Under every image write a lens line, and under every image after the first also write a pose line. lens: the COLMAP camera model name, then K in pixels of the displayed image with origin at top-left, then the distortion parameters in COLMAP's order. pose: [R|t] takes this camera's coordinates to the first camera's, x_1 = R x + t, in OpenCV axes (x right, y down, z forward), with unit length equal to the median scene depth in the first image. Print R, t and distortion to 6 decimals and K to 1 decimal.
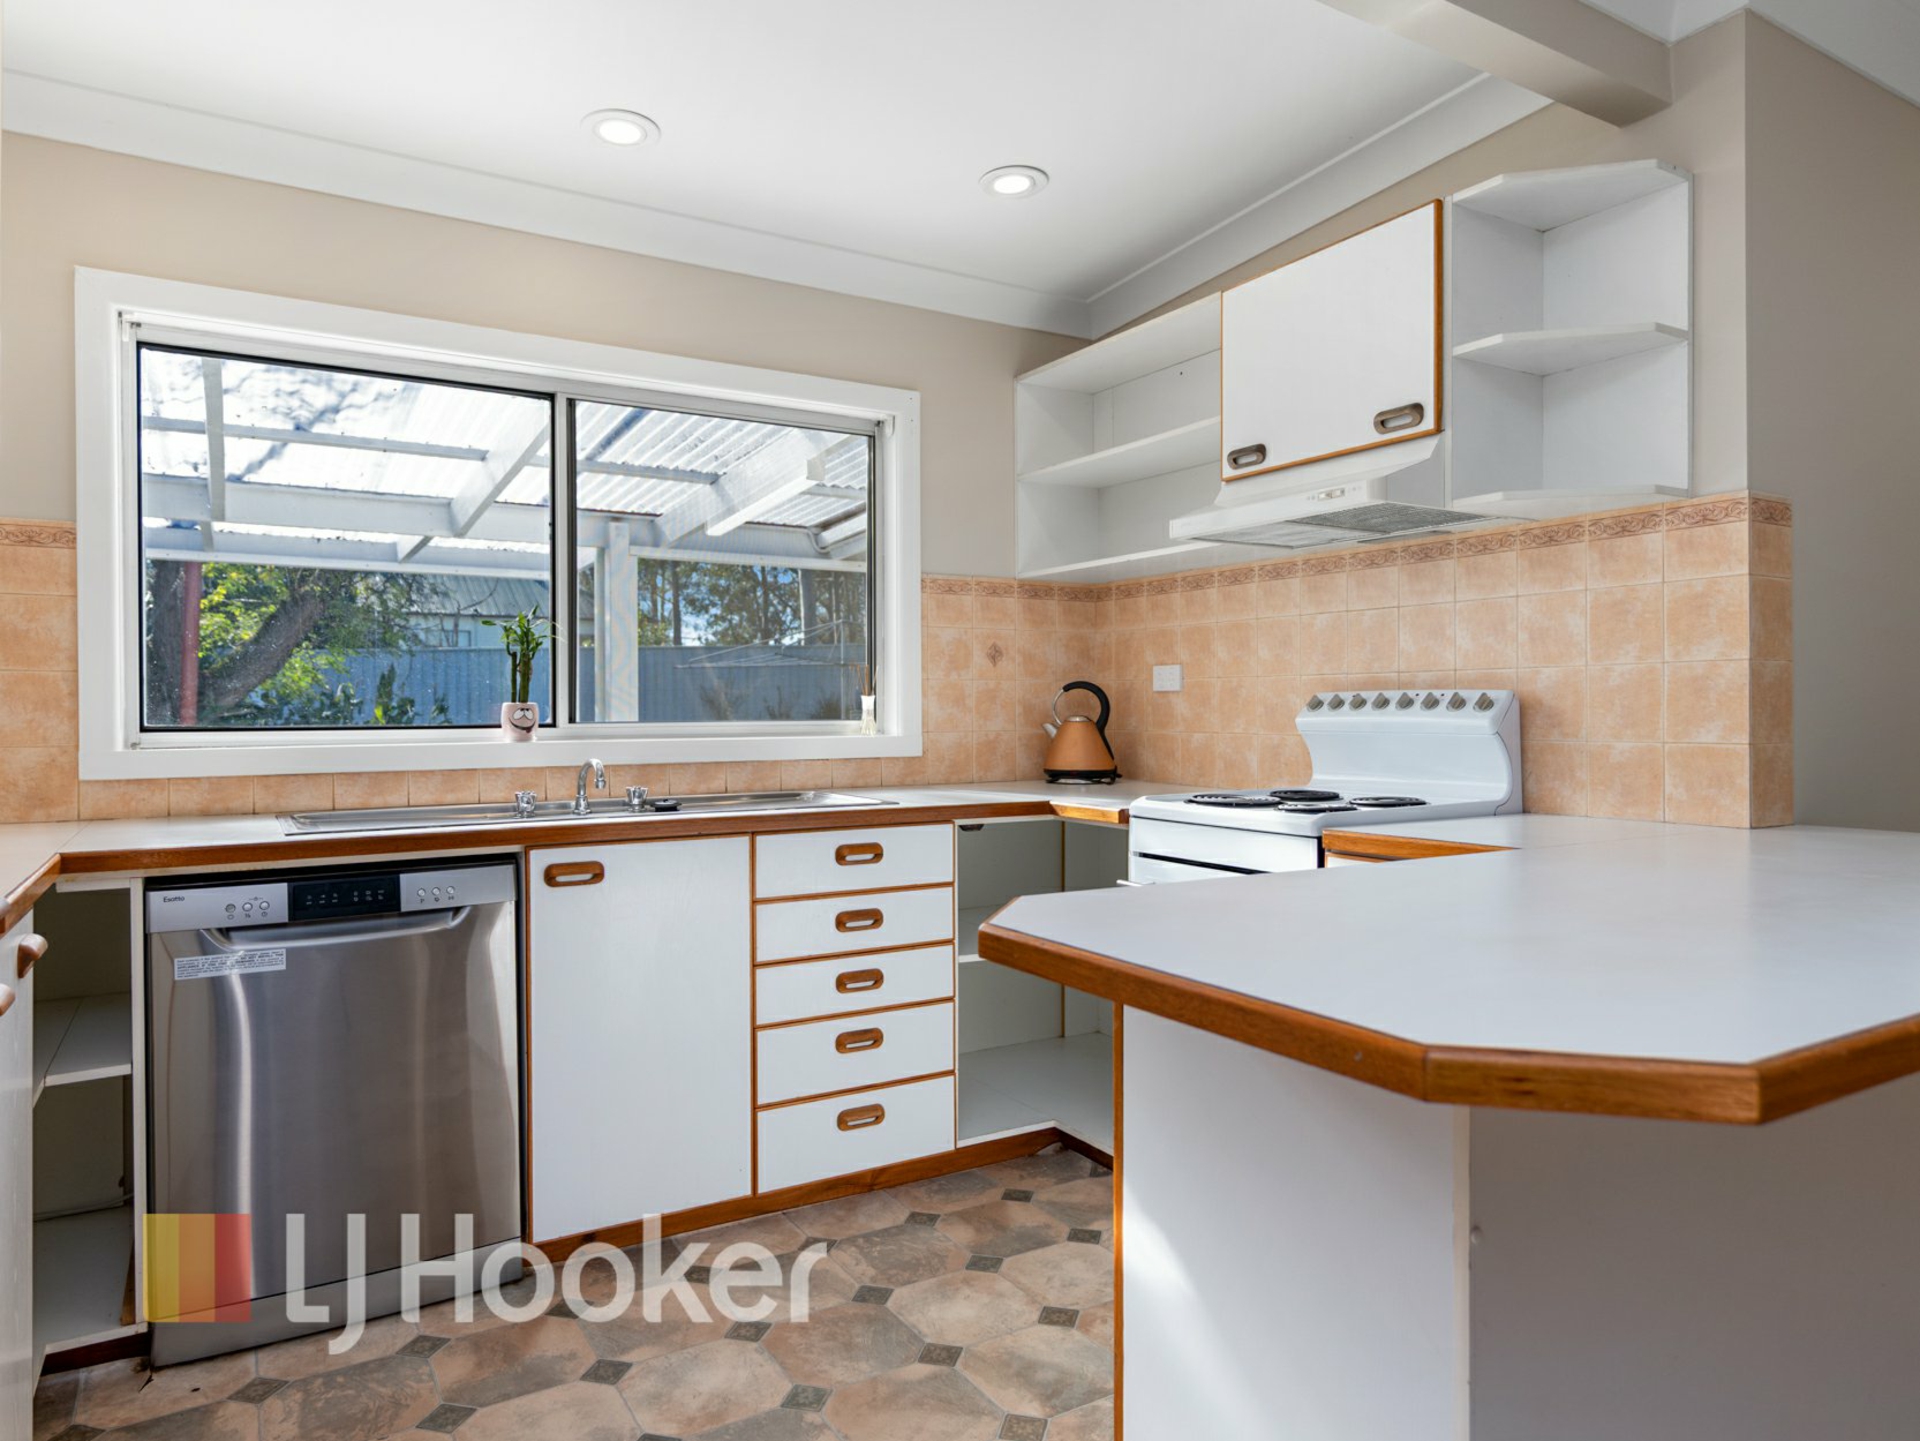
lens RADIAL K [[1296.5, 0, 960.0], [0, 1296.5, 720.5], [0, 0, 1]] dist [0.026278, -0.000743]
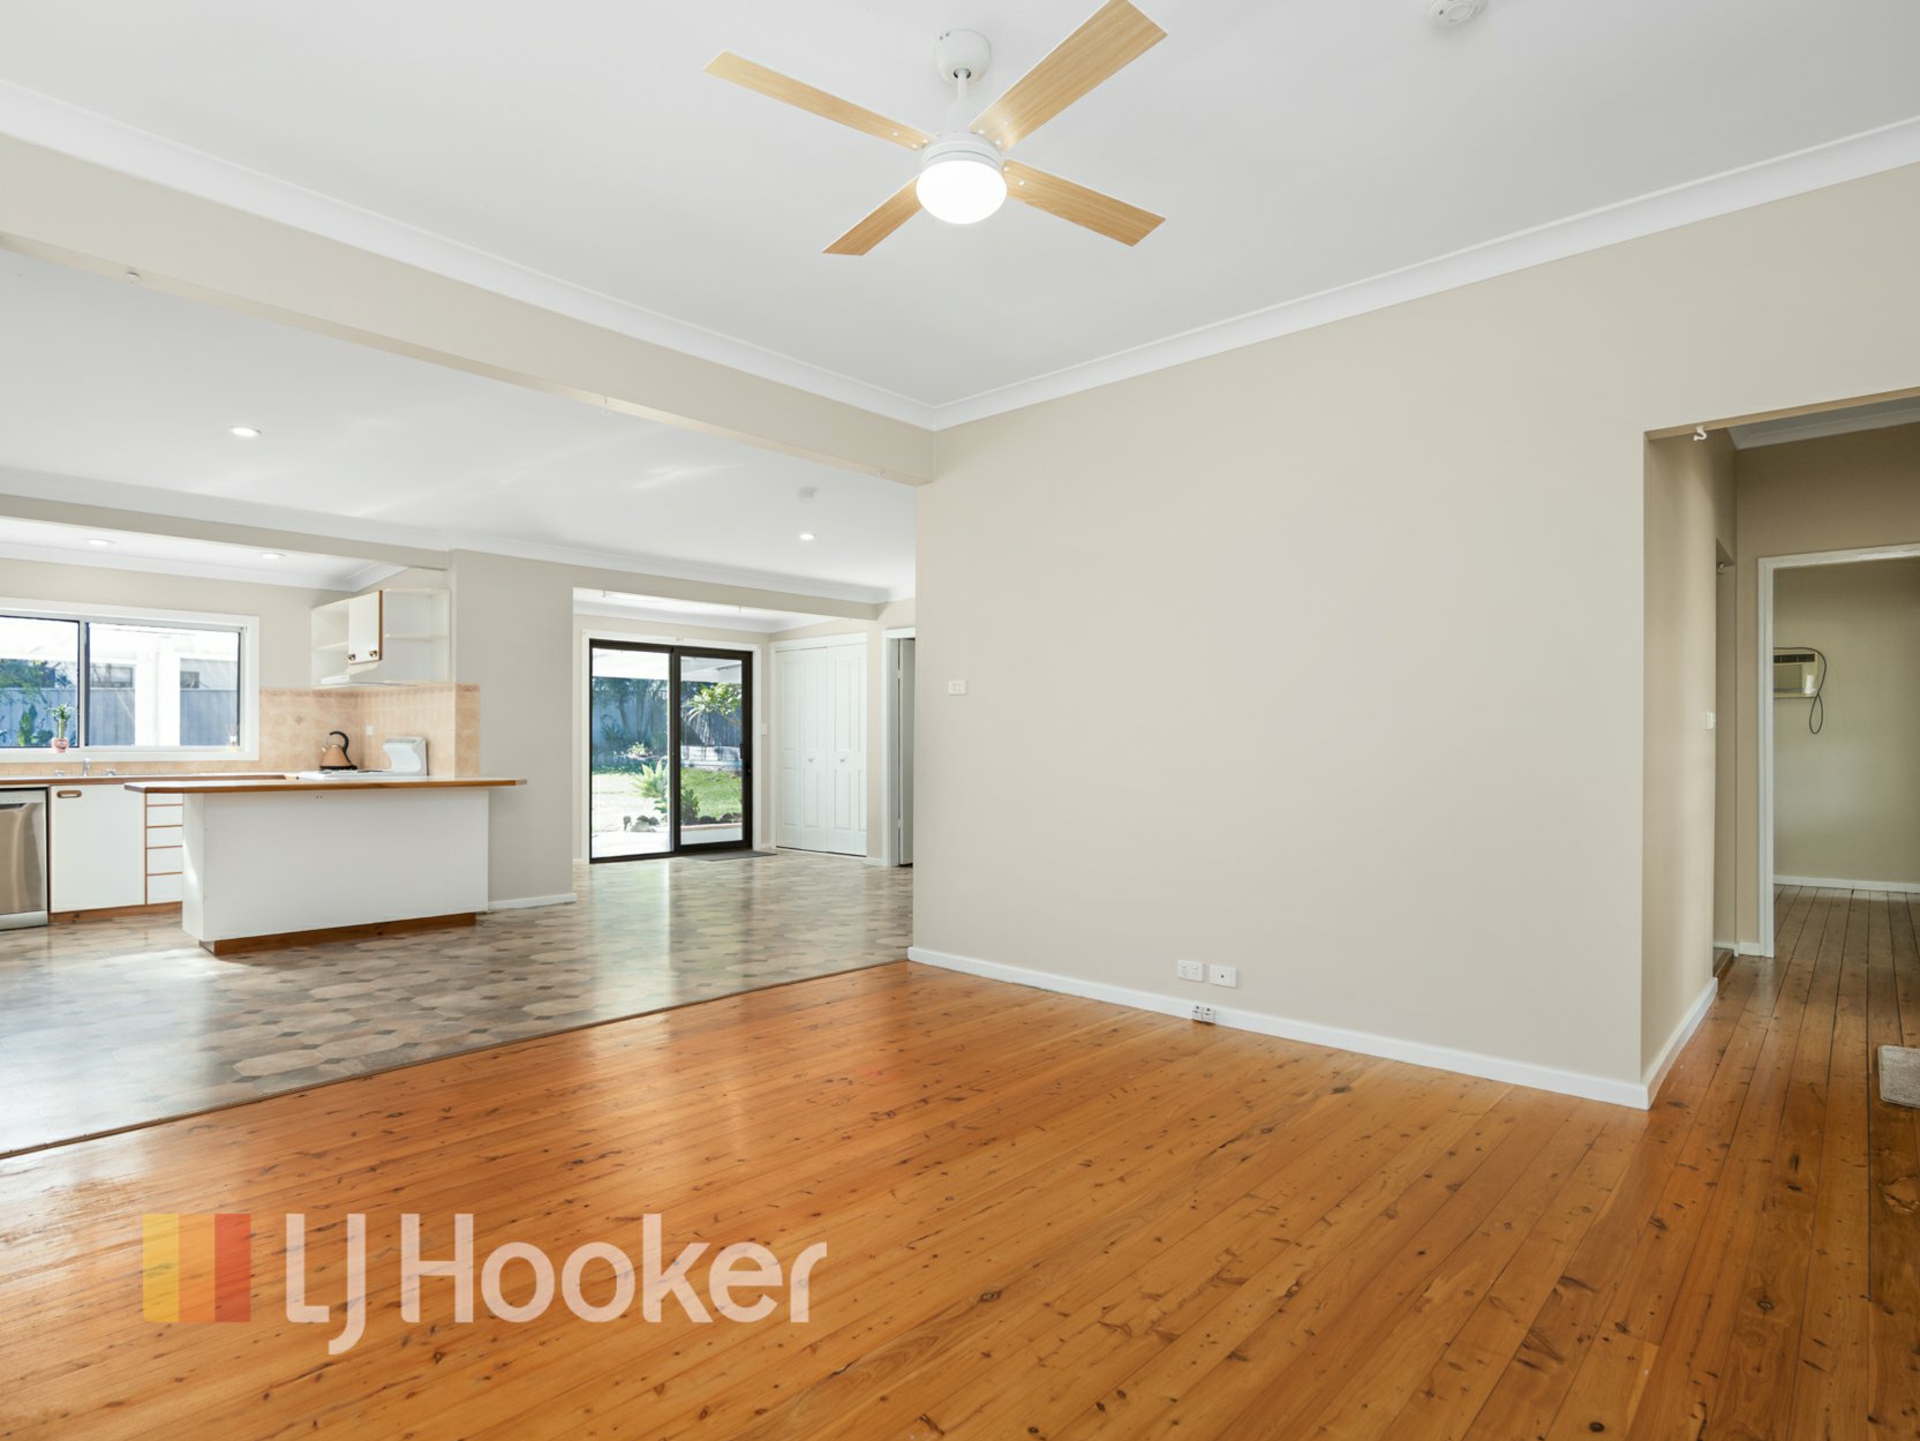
lens RADIAL K [[1050.8, 0, 963.3], [0, 1050.8, 754.8], [0, 0, 1]] dist [-0.005720, -0.002168]
pose [[0.955386, 0.005927, 0.295302, 0.683043], [-0.006746, 0.999976, 0.001756, 0.004090], [-0.295284, -0.003670, 0.955402, -1.366291]]
